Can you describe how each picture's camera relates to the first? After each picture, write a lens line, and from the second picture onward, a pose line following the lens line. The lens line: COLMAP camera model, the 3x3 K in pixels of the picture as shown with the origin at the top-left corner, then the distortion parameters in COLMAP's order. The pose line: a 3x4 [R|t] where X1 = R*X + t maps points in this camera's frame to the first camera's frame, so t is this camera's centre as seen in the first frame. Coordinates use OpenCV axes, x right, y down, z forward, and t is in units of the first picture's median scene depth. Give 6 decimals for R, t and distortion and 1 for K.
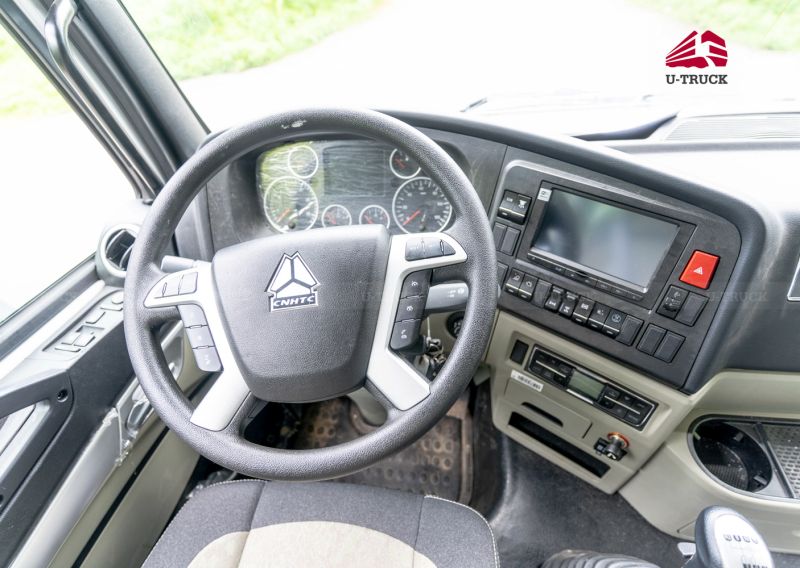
lens RADIAL K [[413.1, 0, 401.4], [0, 413.1, 285.4], [0, 0, 1]] dist [0.011491, -0.001804]
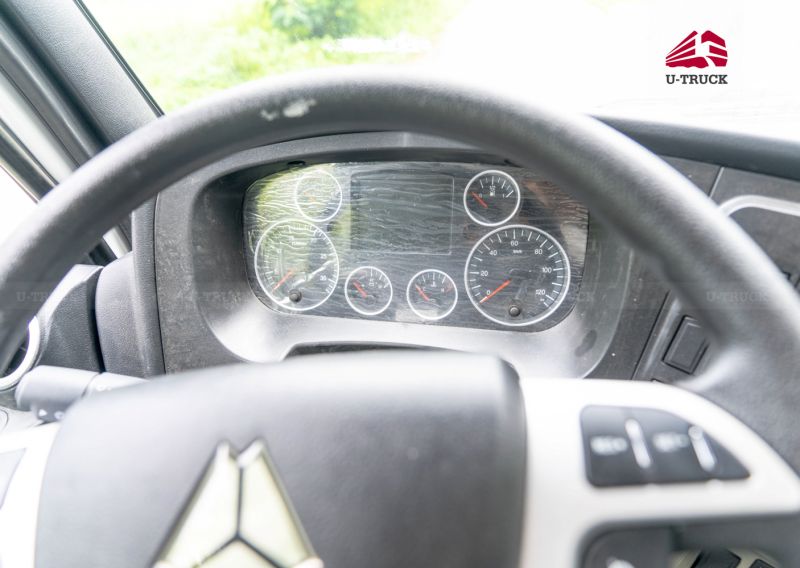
lens RADIAL K [[413.1, 0, 403.9], [0, 413.1, 289.1], [0, 0, 1]] dist [0.011491, -0.001804]
pose [[0.998120, 0.028066, -0.054485, -0.076651], [-0.032627, 0.995871, -0.084713, -0.118119], [0.051883, 0.086332, 0.994915, 0.425972]]
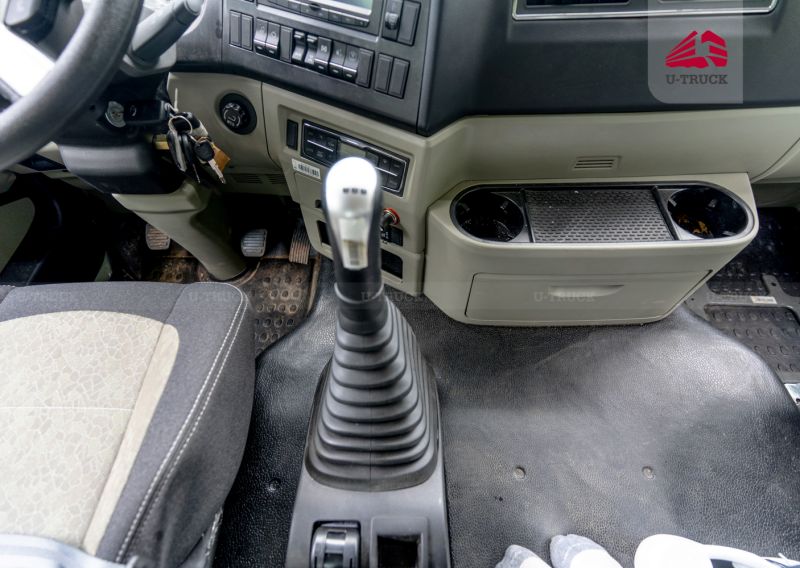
lens RADIAL K [[413.1, 0, 400.7], [0, 413.1, 286.4], [0, 0, 1]] dist [0.011491, -0.001804]
pose [[0.992929, -0.057411, 0.103908, 0.399560], [0.041409, 0.987805, 0.150088, 0.358837], [-0.111257, -0.144724, 0.983197, 0.009998]]
